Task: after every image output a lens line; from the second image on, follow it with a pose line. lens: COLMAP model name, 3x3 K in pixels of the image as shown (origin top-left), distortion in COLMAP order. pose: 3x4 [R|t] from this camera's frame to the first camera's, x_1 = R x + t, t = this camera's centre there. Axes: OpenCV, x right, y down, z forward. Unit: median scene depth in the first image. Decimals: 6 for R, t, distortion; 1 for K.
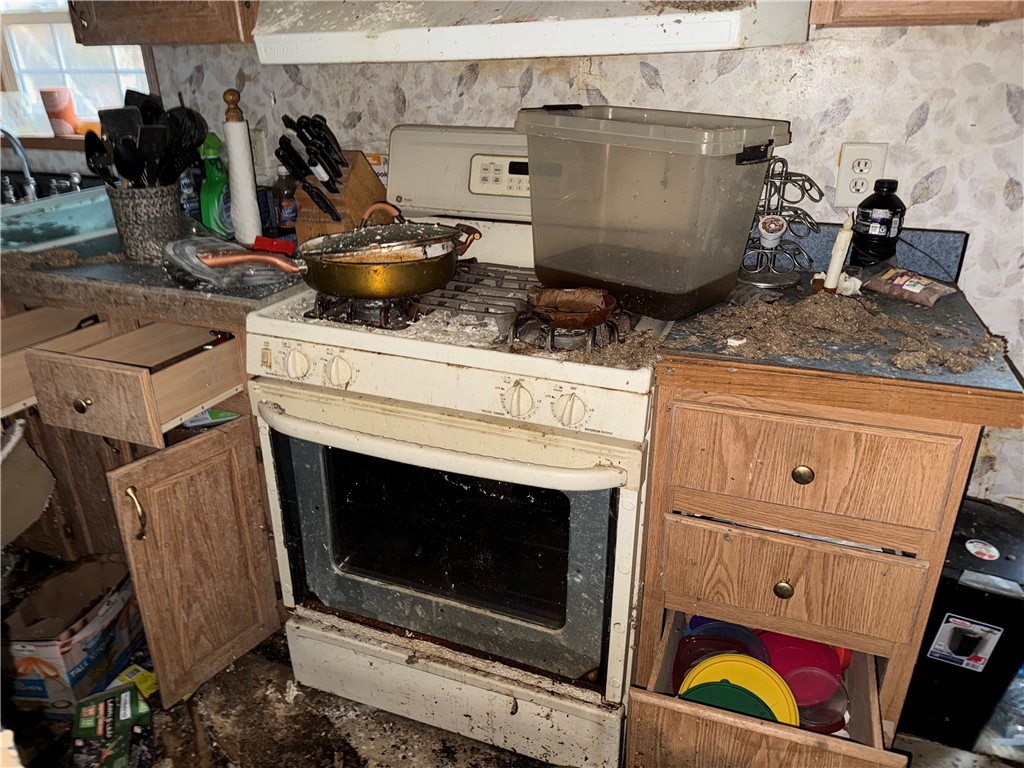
lens RADIAL K [[729.7, 0, 512.0], [0, 729.7, 384.0], [0, 0, 1]] dist [0.053843, -0.065630]
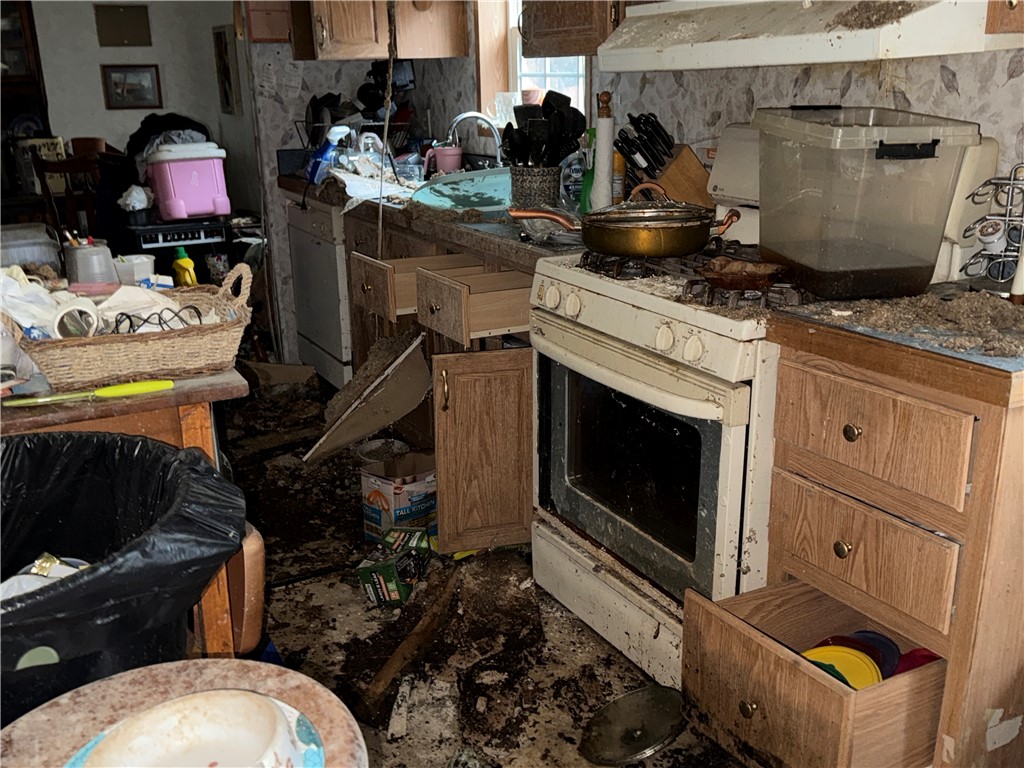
lens RADIAL K [[1018.6, 0, 512.1], [0, 1018.6, 409.4], [0, 0, 1]] dist [0.179101, -0.365353]
pose [[0.764728, 0.196351, -0.613708, 0.726420], [-0.244640, 0.969599, 0.005375, 0.156703], [0.596106, 0.146028, 0.789514, -0.412931]]
